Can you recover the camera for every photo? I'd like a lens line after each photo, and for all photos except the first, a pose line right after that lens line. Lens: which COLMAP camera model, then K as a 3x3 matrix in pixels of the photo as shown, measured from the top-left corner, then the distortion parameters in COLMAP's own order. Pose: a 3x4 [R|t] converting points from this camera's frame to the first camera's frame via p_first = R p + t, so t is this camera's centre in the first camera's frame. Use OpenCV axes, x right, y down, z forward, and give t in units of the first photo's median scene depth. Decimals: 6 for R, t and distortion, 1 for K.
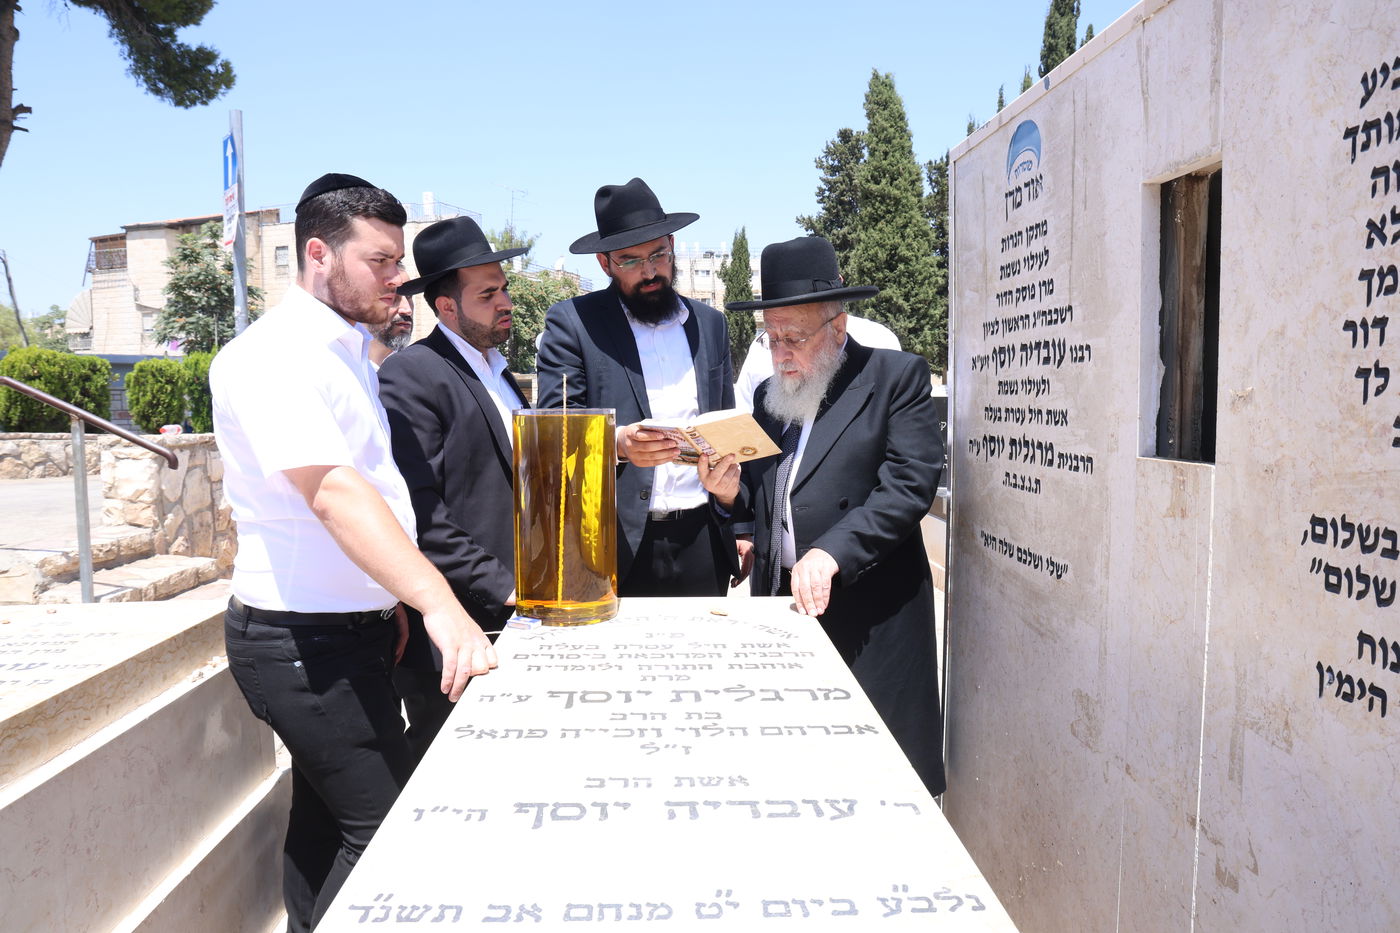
lens RADIAL K [[975.3, 0, 713.4], [0, 975.3, 463.4], [0, 0, 1]] dist [-0.090302, 0.068748]
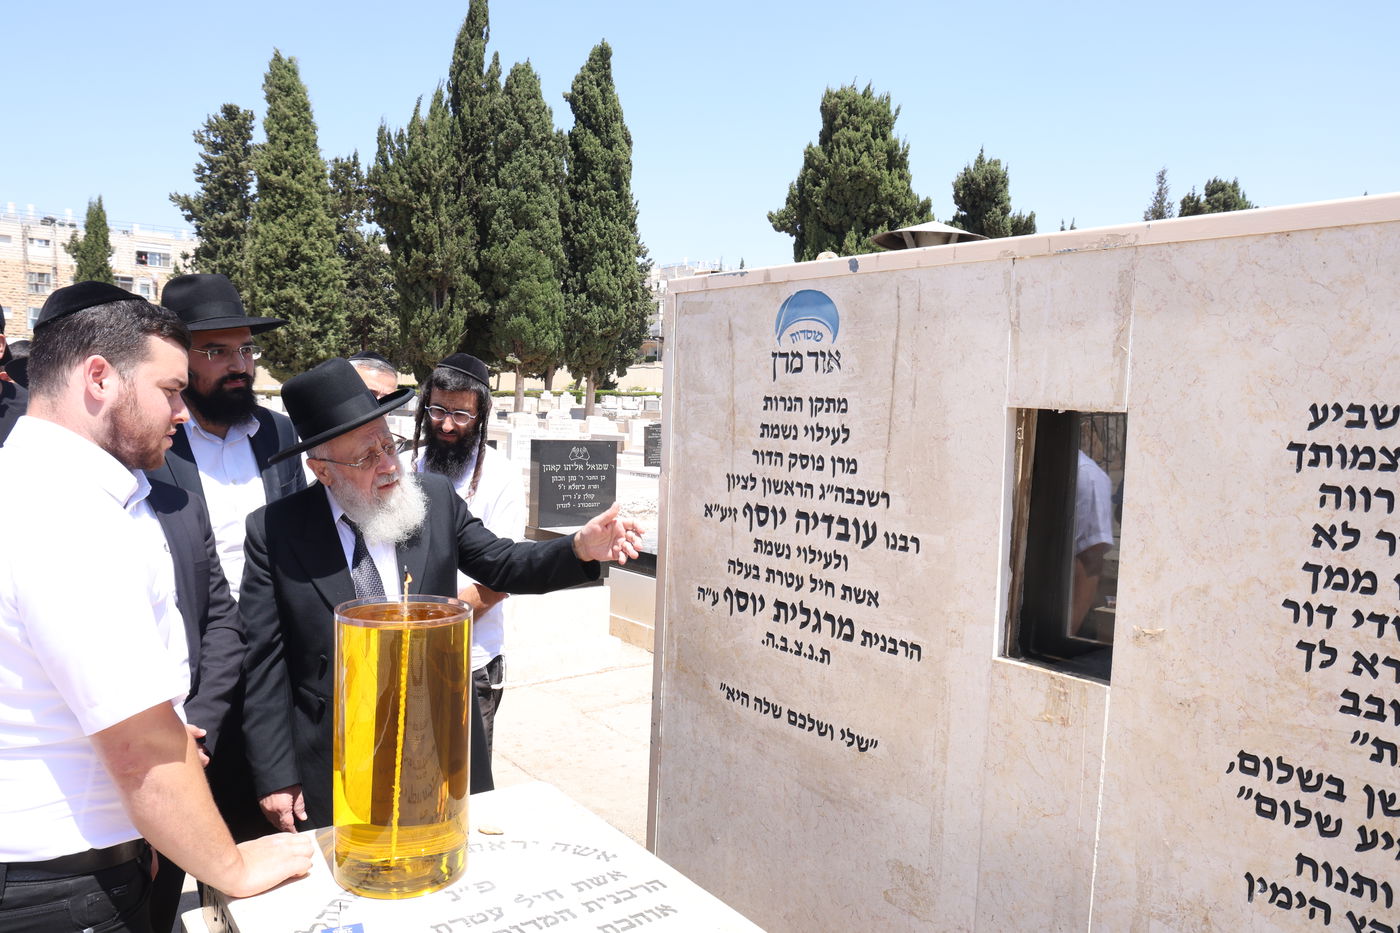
lens RADIAL K [[963.2, 0, 712.1], [0, 963.2, 466.2], [0, 0, 1]] dist [-0.103971, 0.078379]
pose [[0.809425, -0.008577, 0.587160, -0.287108], [0.004564, 0.999955, 0.008316, -0.152097], [-0.587205, -0.004051, 0.809428, 0.210236]]
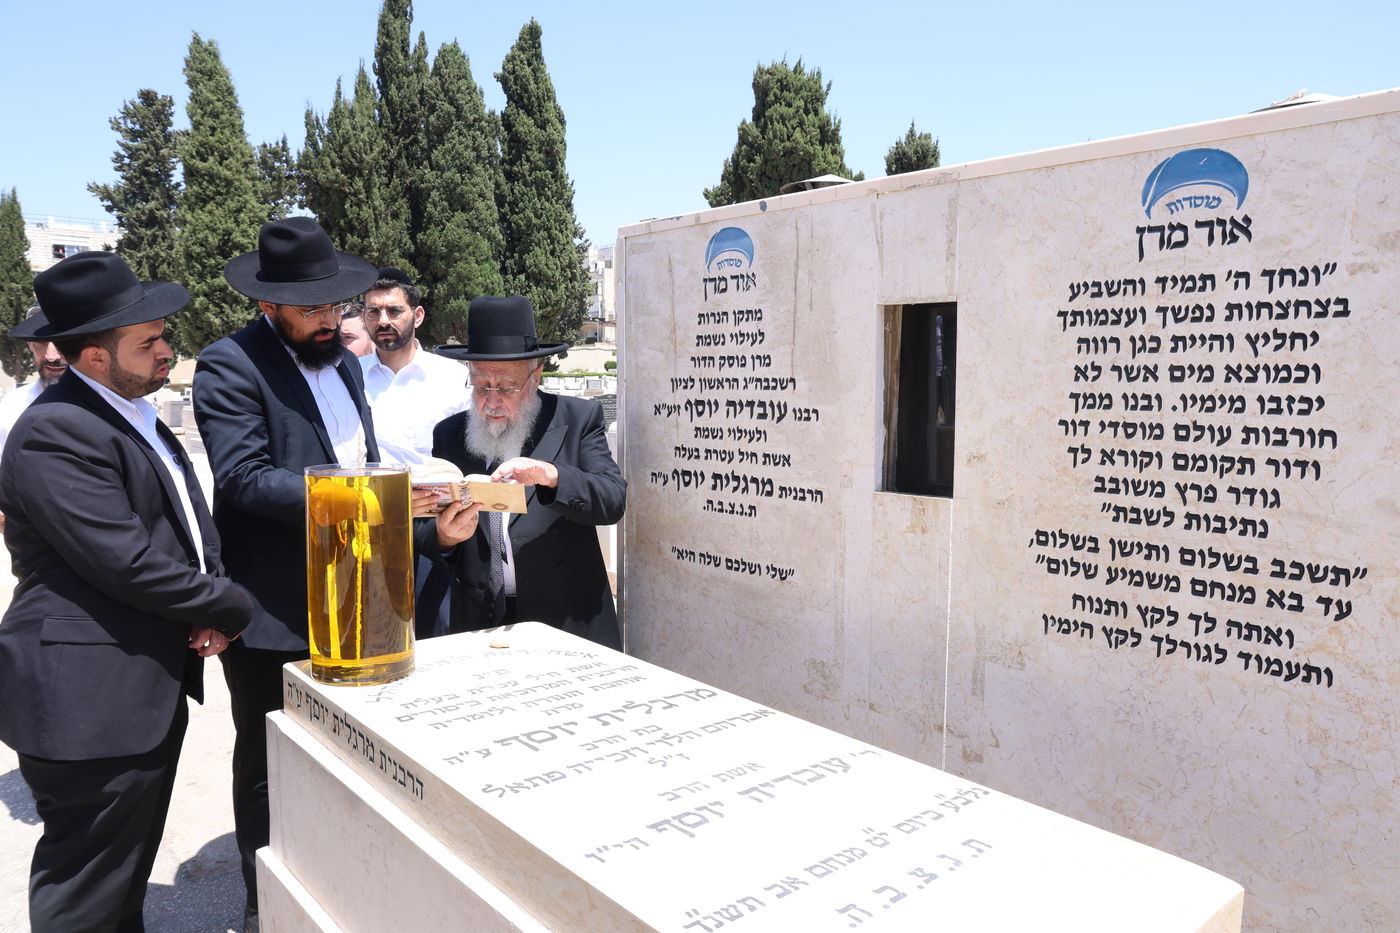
lens RADIAL K [[969.2, 0, 718.8], [0, 969.2, 480.5], [0, 0, 1]] dist [-0.104393, 0.070091]
pose [[0.769181, -0.056377, 0.636539, -0.437442], [0.038390, 0.998378, 0.042034, -0.061692], [-0.637877, -0.007895, 0.770098, 0.015069]]
